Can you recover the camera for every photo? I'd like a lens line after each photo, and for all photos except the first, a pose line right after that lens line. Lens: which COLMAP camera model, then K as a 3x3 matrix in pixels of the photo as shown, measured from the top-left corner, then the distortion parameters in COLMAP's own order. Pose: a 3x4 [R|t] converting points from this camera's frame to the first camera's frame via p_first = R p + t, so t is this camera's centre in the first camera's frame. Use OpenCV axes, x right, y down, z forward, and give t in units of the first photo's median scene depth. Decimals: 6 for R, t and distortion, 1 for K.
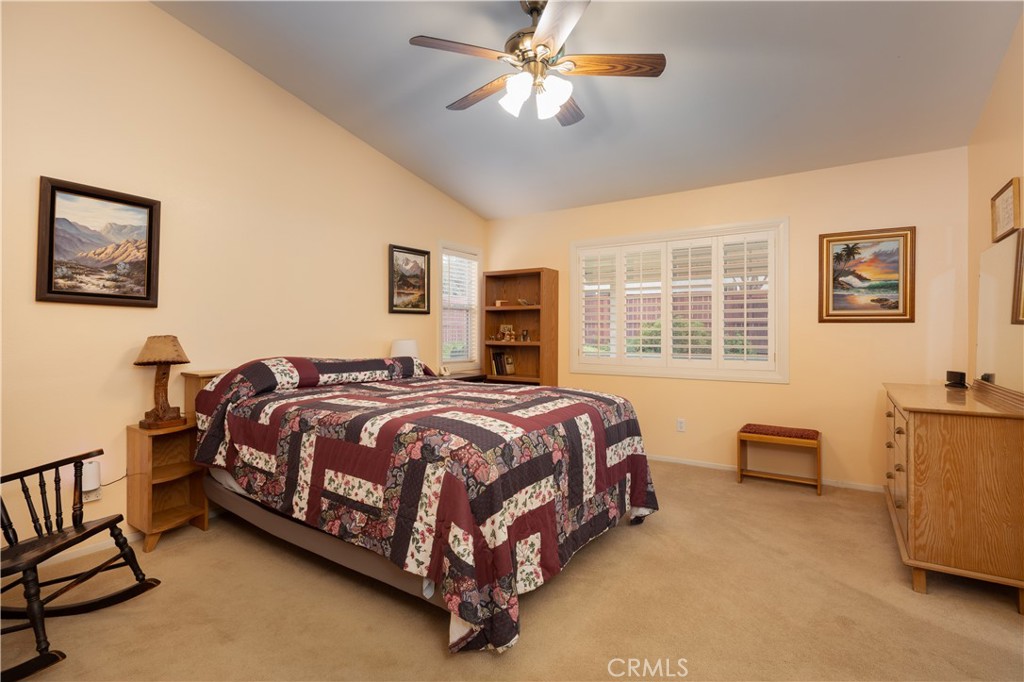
lens RADIAL K [[496.1, 0, 511.6], [0, 496.1, 327.9], [0, 0, 1]] dist [-0.001165, -0.000274]
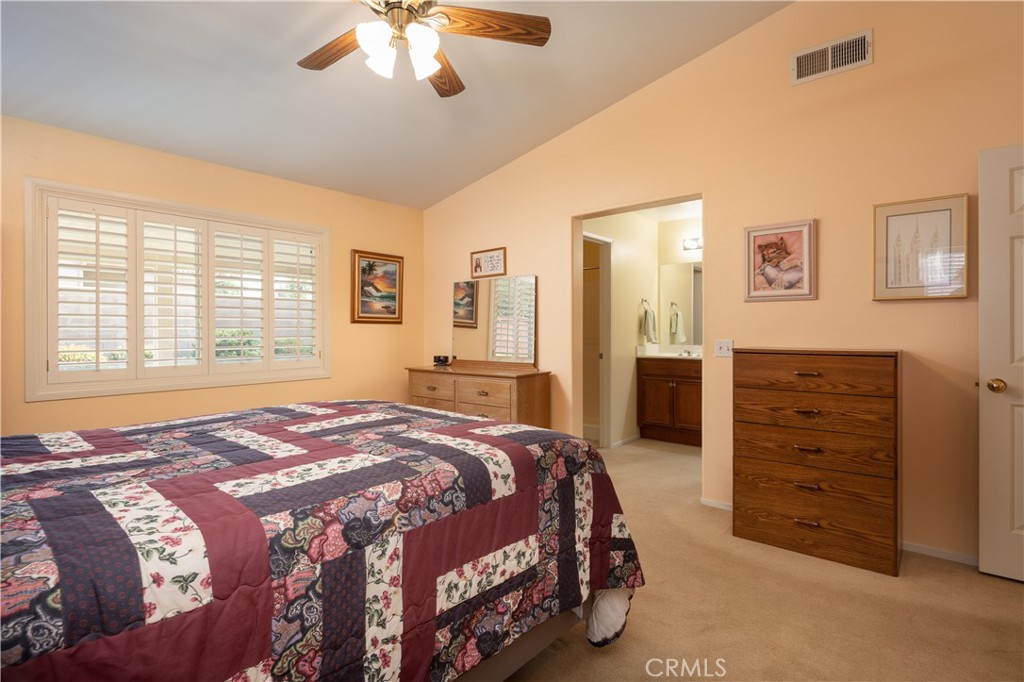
lens RADIAL K [[496.1, 0, 511.6], [0, 496.1, 327.9], [0, 0, 1]] dist [-0.001165, -0.000274]
pose [[0.119726, 0.003545, 0.992801, -0.847563], [-0.004974, 0.999983, -0.002971, 0.003665], [-0.992795, -0.004582, 0.119742, 0.784490]]
